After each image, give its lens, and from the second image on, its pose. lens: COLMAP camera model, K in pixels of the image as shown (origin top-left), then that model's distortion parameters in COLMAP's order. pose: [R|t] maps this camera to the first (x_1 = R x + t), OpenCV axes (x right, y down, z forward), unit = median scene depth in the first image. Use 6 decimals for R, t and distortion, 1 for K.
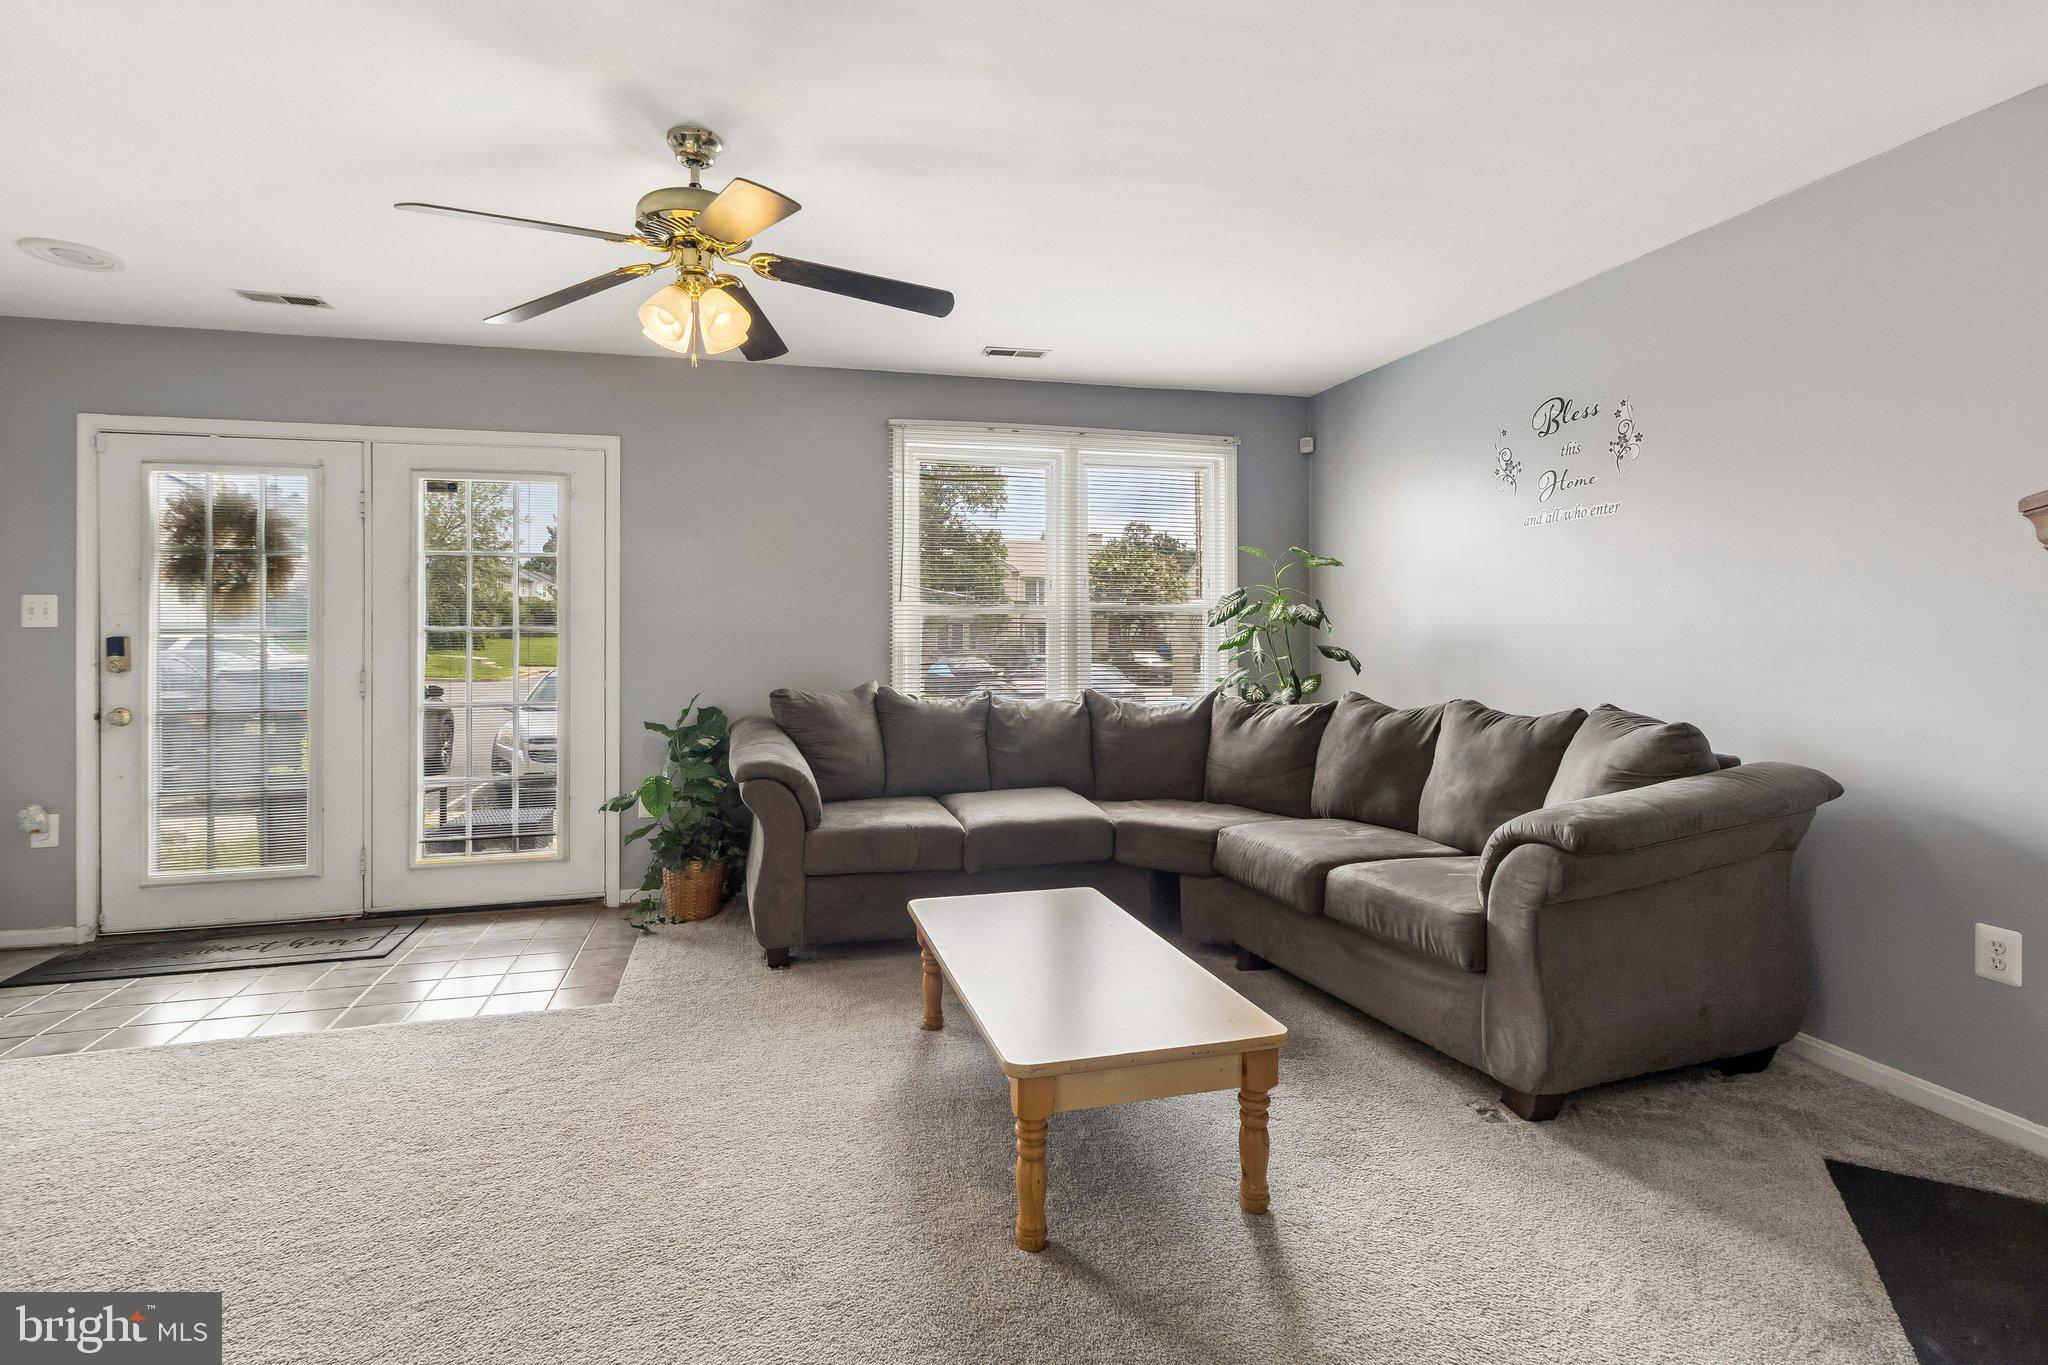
lens RADIAL K [[982.1, 0, 1003.9], [0, 982.1, 627.8], [0, 0, 1]] dist [0.000634, -0.000166]
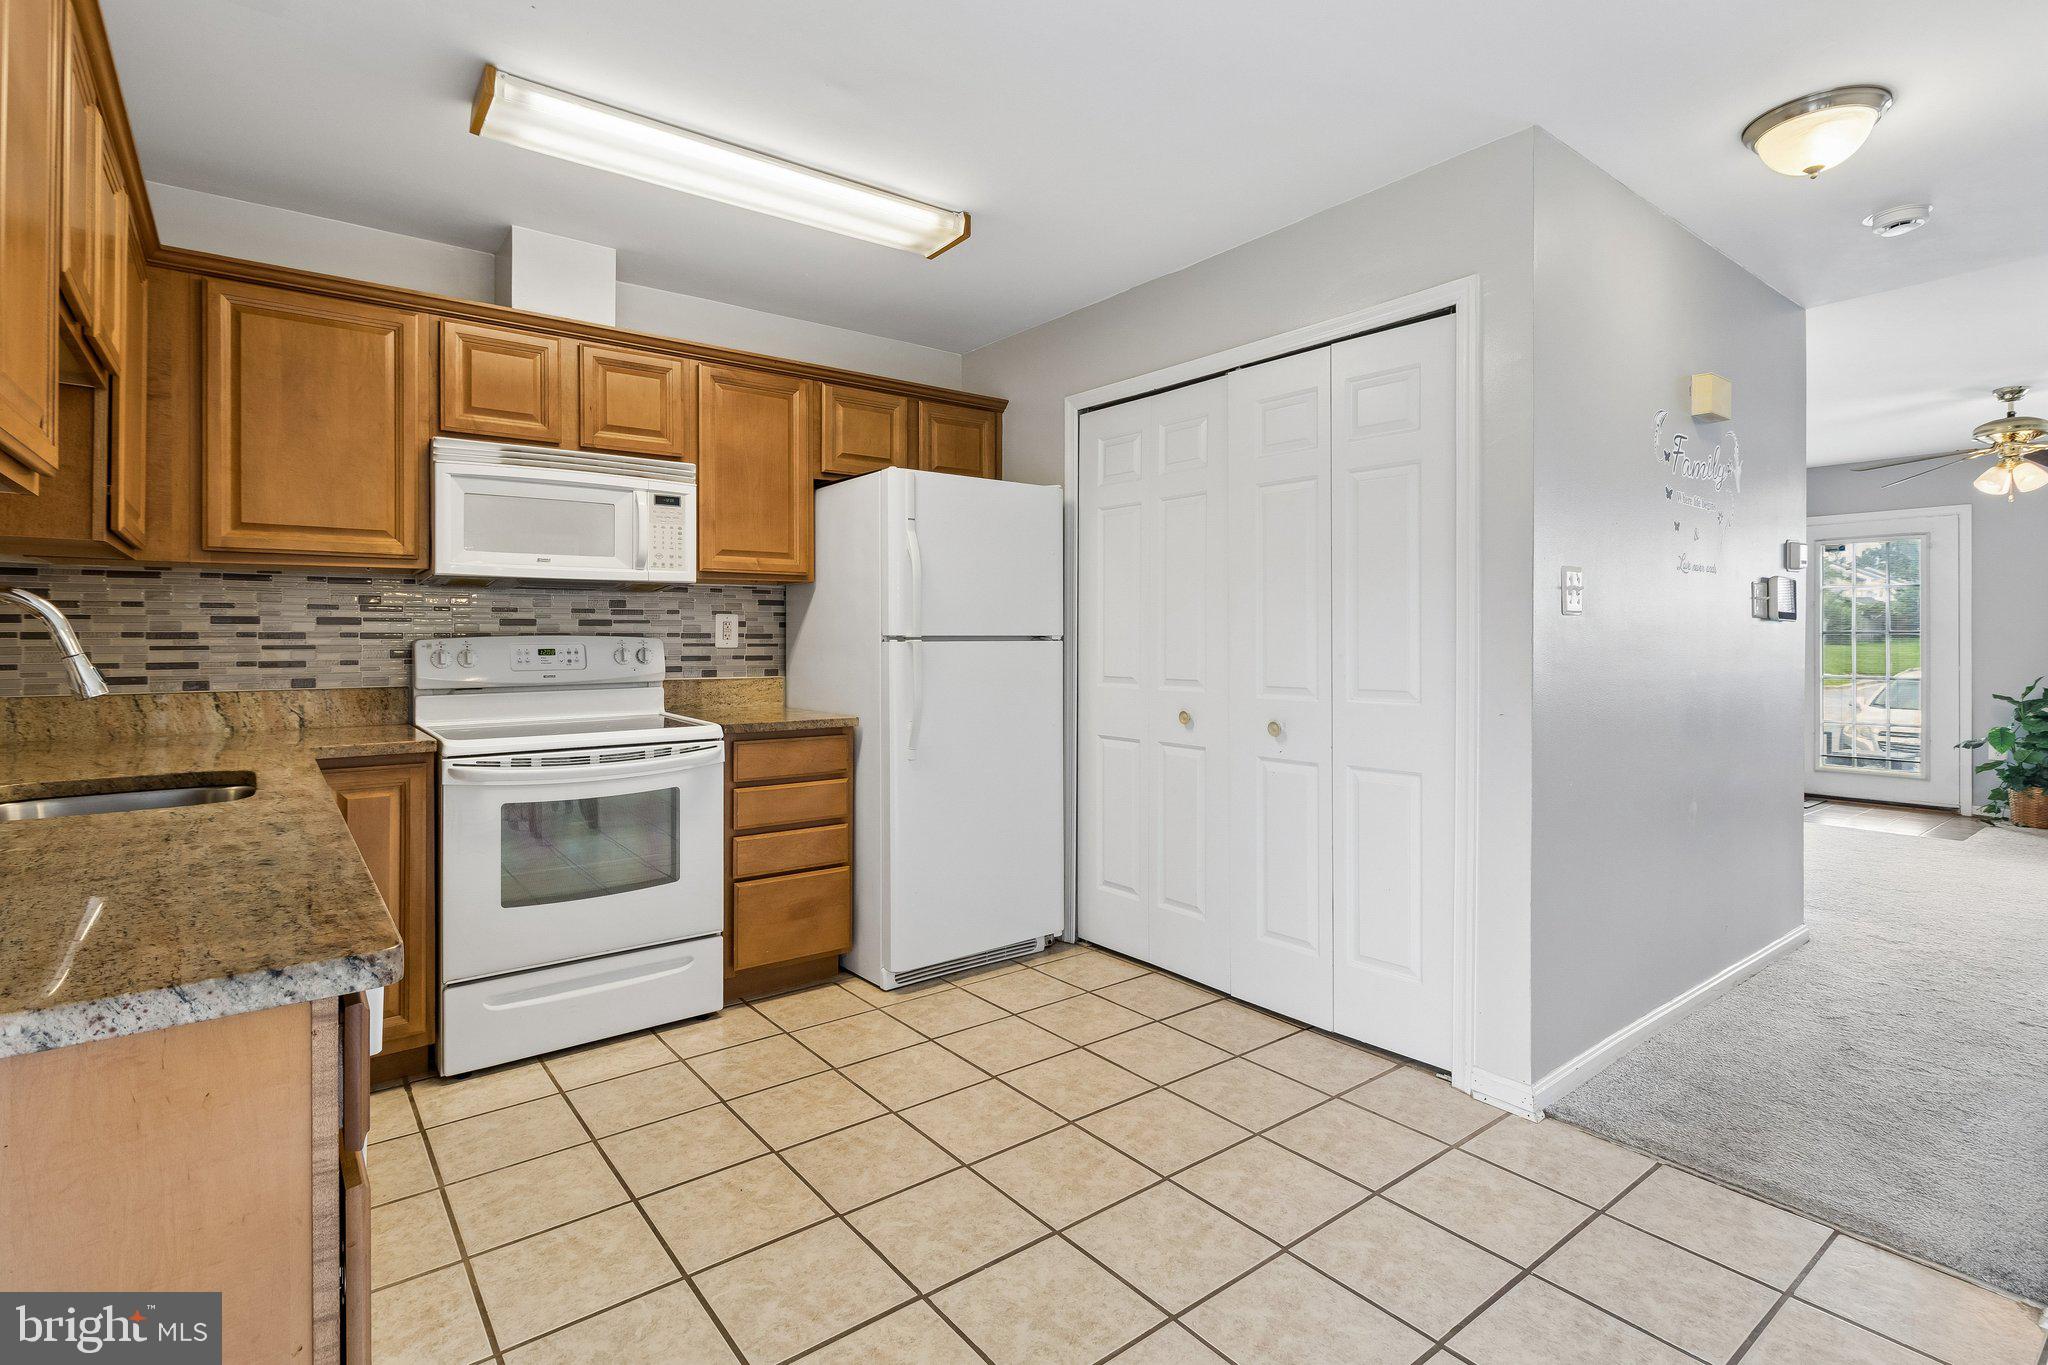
lens RADIAL K [[982.1, 0, 1003.9], [0, 982.1, 627.8], [0, 0, 1]] dist [0.000634, -0.000166]
pose [[0.395596, -0.003176, -0.918419, 0.446352], [-0.001075, 0.999992, -0.003921, 0.002161], [0.918424, 0.002538, 0.395589, -1.055162]]
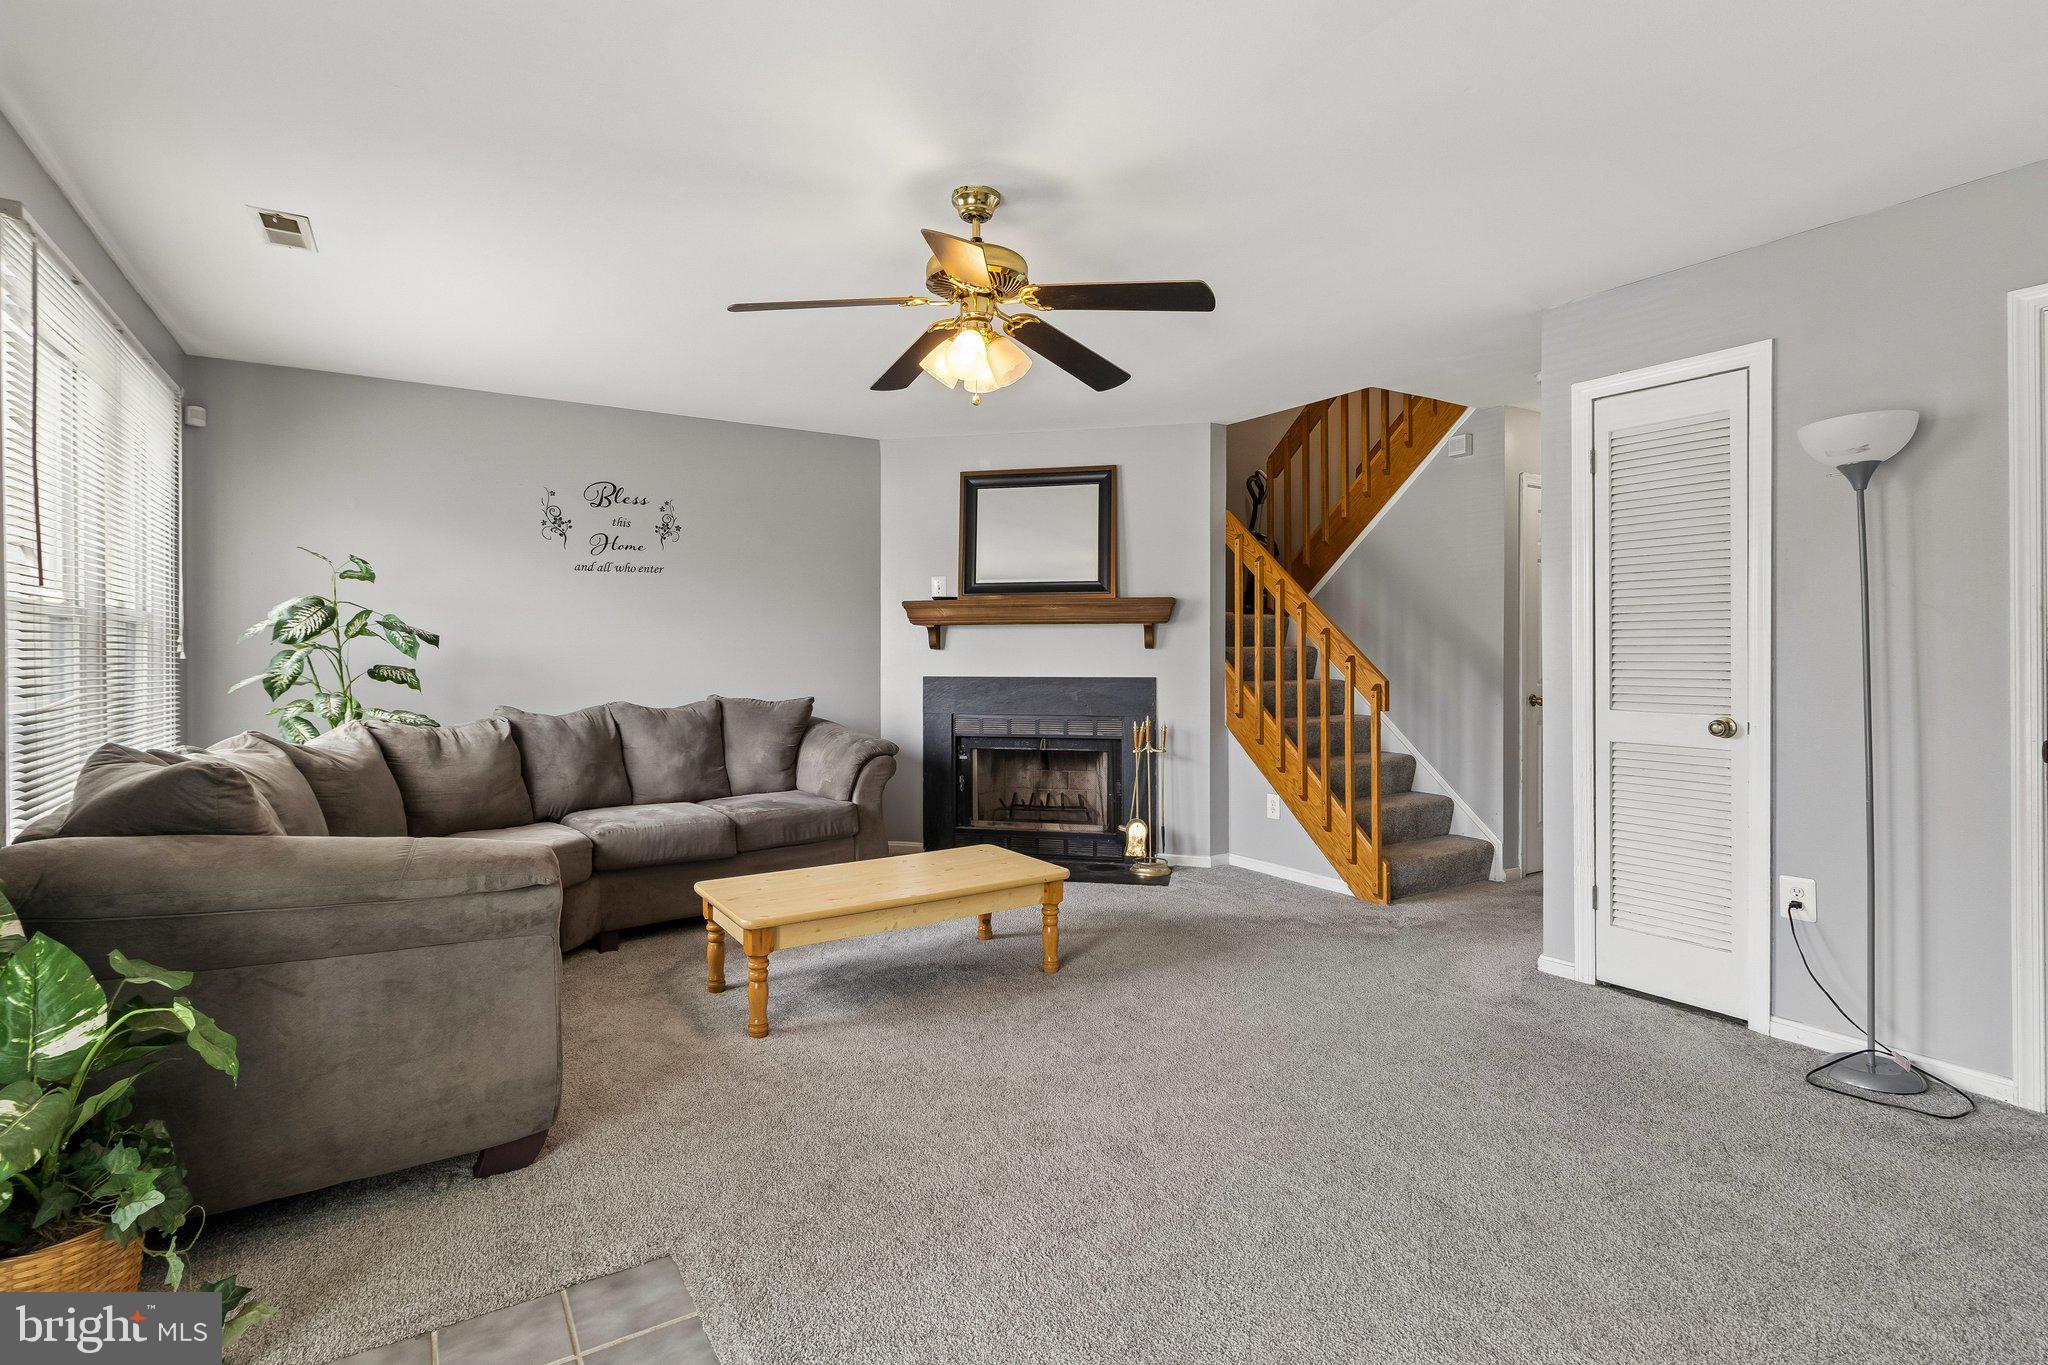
lens RADIAL K [[966.3, 0, 1020.1], [0, 966.3, 648.9], [0, 0, 1]] dist [-0.001317, -0.000028]
pose [[-0.308315, 0.008078, 0.951250, -0.834952], [0.000551, 0.999965, -0.008314, 0.011792], [-0.951284, -0.002039, -0.308309, 0.791385]]
